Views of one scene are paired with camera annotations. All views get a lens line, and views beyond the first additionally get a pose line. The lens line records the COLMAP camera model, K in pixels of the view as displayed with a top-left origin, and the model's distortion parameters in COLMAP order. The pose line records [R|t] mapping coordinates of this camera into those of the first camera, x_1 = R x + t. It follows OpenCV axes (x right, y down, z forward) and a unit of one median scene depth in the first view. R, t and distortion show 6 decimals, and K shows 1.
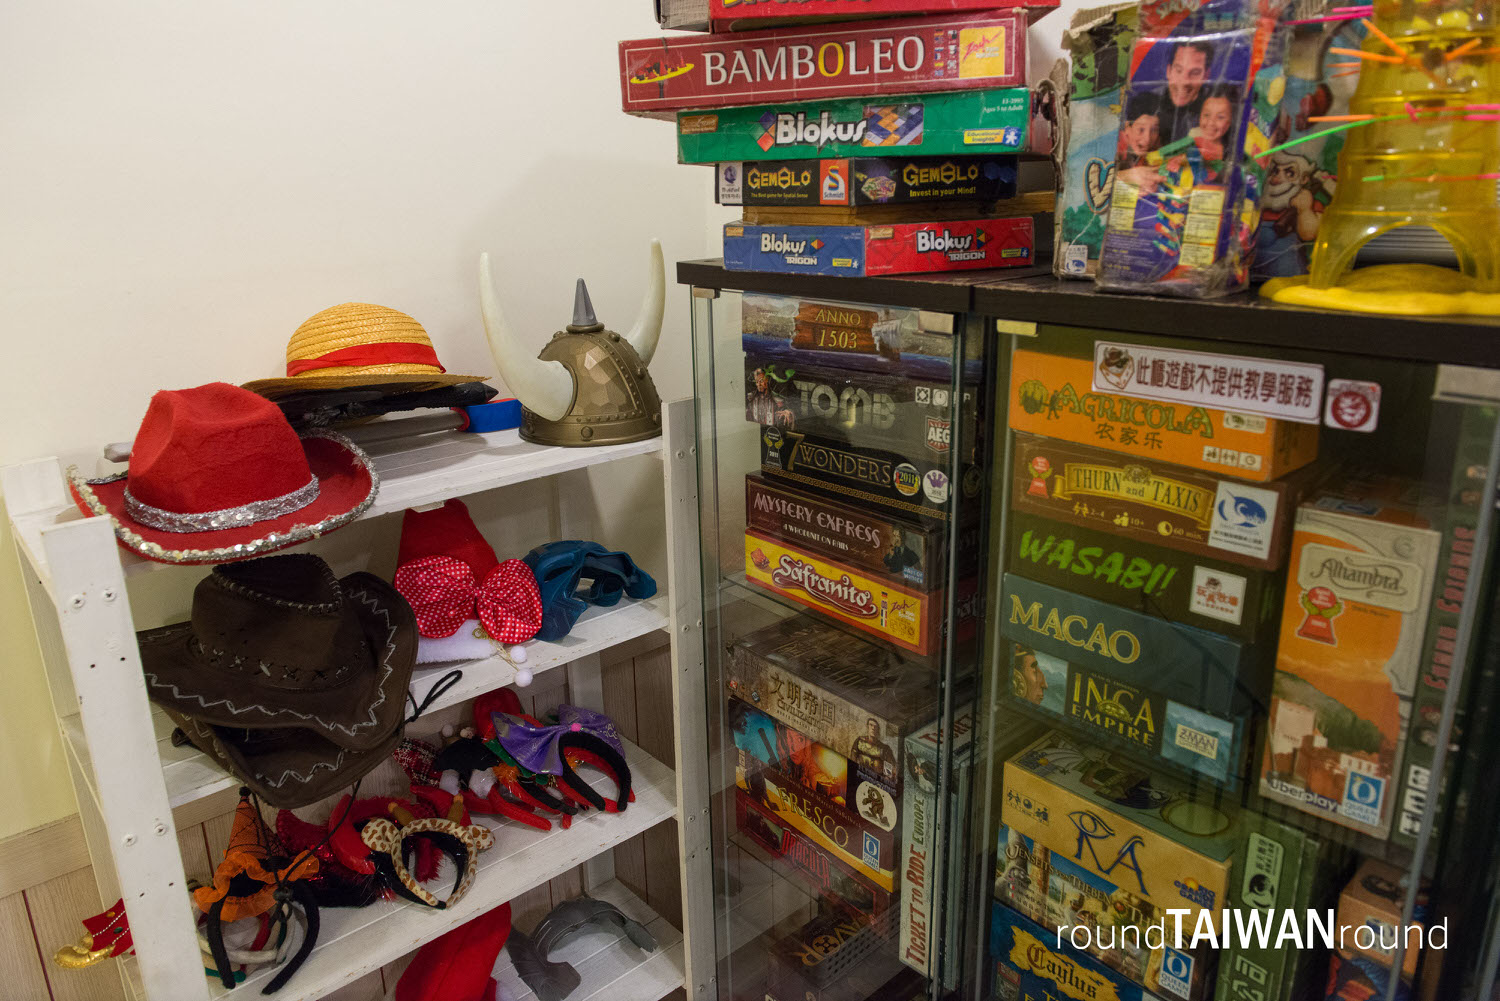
lens RADIAL K [[1022.9, 0, 750.0], [0, 1022.9, 500.5], [0, 0, 1]] dist [-0.003258, -0.000537]
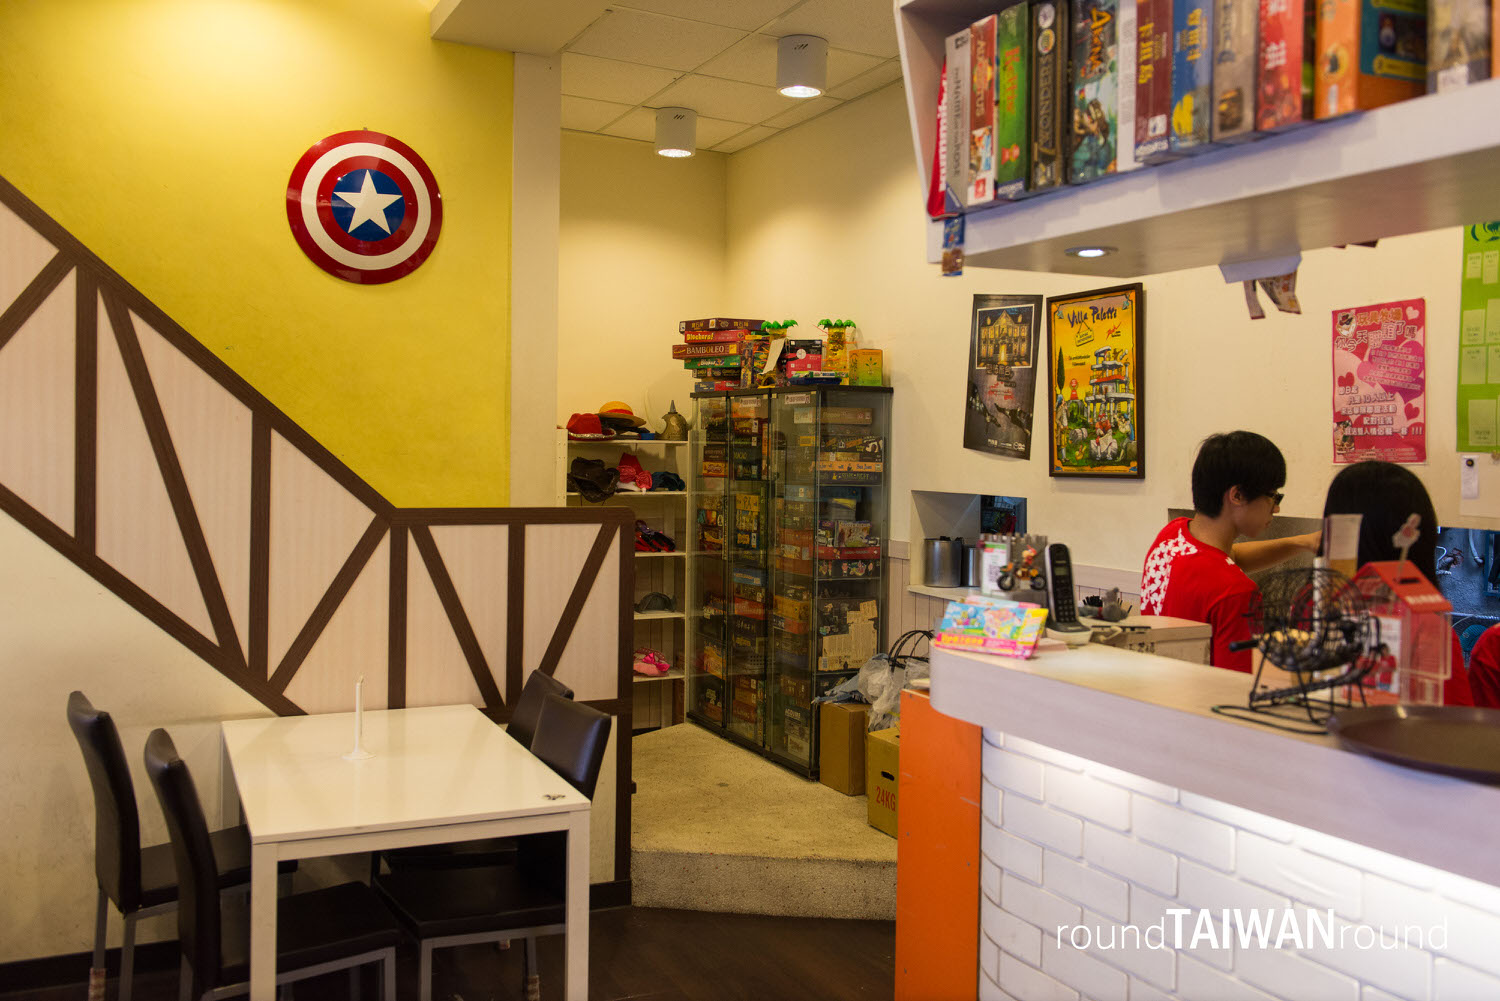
lens RADIAL K [[1333.1, 0, 751.2], [0, 1333.1, 459.2], [0, 0, 1]] dist [-0.006825, -0.003252]
pose [[0.964858, 0.032061, -0.260809, 1.914041], [-0.103278, 0.958922, -0.264199, 1.723077], [0.241625, 0.281851, 0.928535, -4.682780]]
